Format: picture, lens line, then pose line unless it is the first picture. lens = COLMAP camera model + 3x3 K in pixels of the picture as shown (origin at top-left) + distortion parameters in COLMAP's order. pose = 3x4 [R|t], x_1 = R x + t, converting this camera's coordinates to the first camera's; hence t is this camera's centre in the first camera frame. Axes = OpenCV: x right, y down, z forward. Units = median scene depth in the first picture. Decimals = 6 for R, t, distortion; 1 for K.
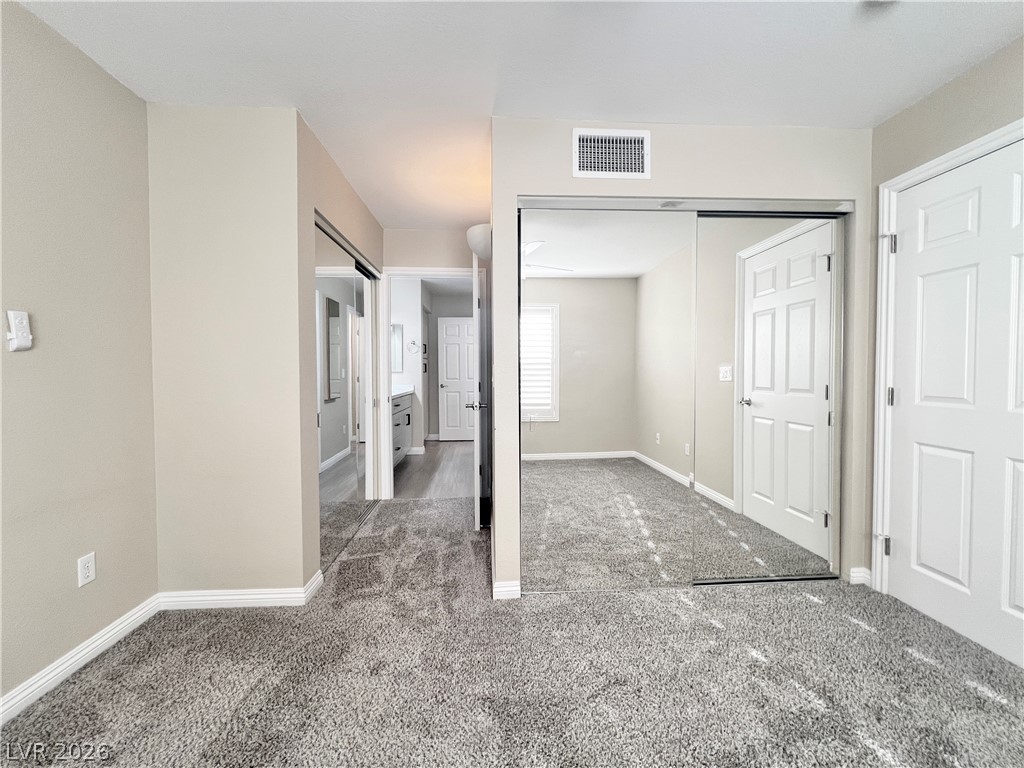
lens RADIAL K [[414.4, 0, 510.4], [0, 414.4, 380.7], [0, 0, 1]] dist [-0.000242, -0.000001]
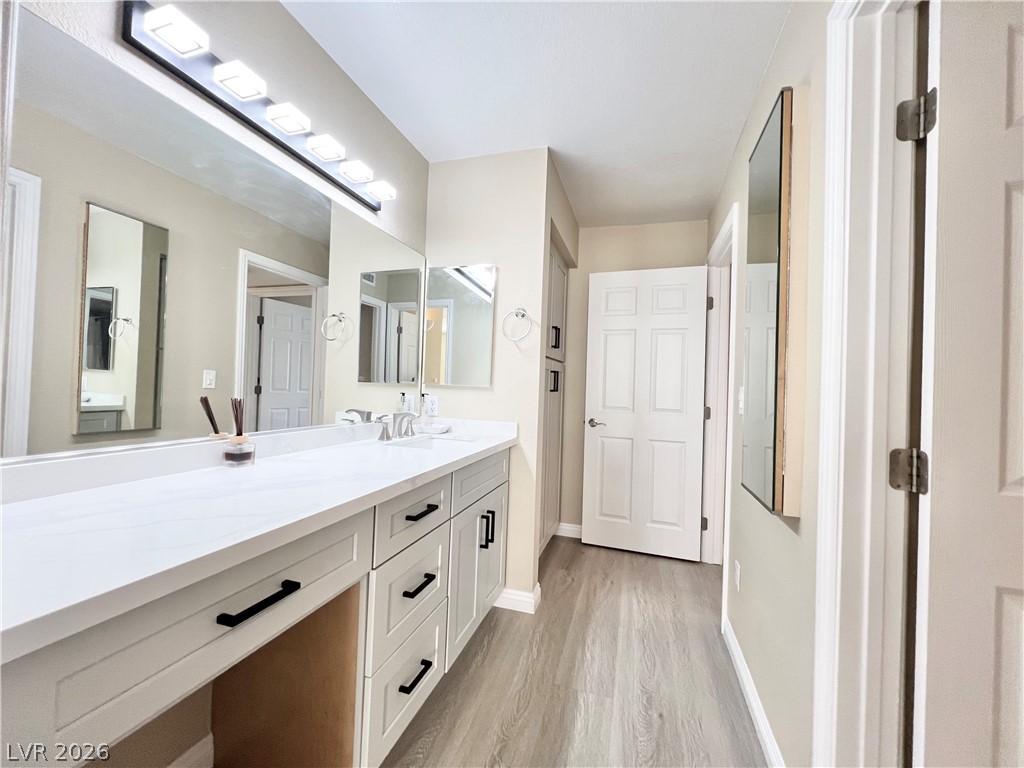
lens RADIAL K [[413.3, 0, 511.3], [0, 413.3, 378.0], [0, 0, 1]] dist [-0.001426, 0.000012]
pose [[0.929122, 0.038964, -0.367716, -0.092010], [-0.051194, 0.998411, -0.023561, -0.022429], [0.366213, 0.040716, 0.929640, 0.602610]]
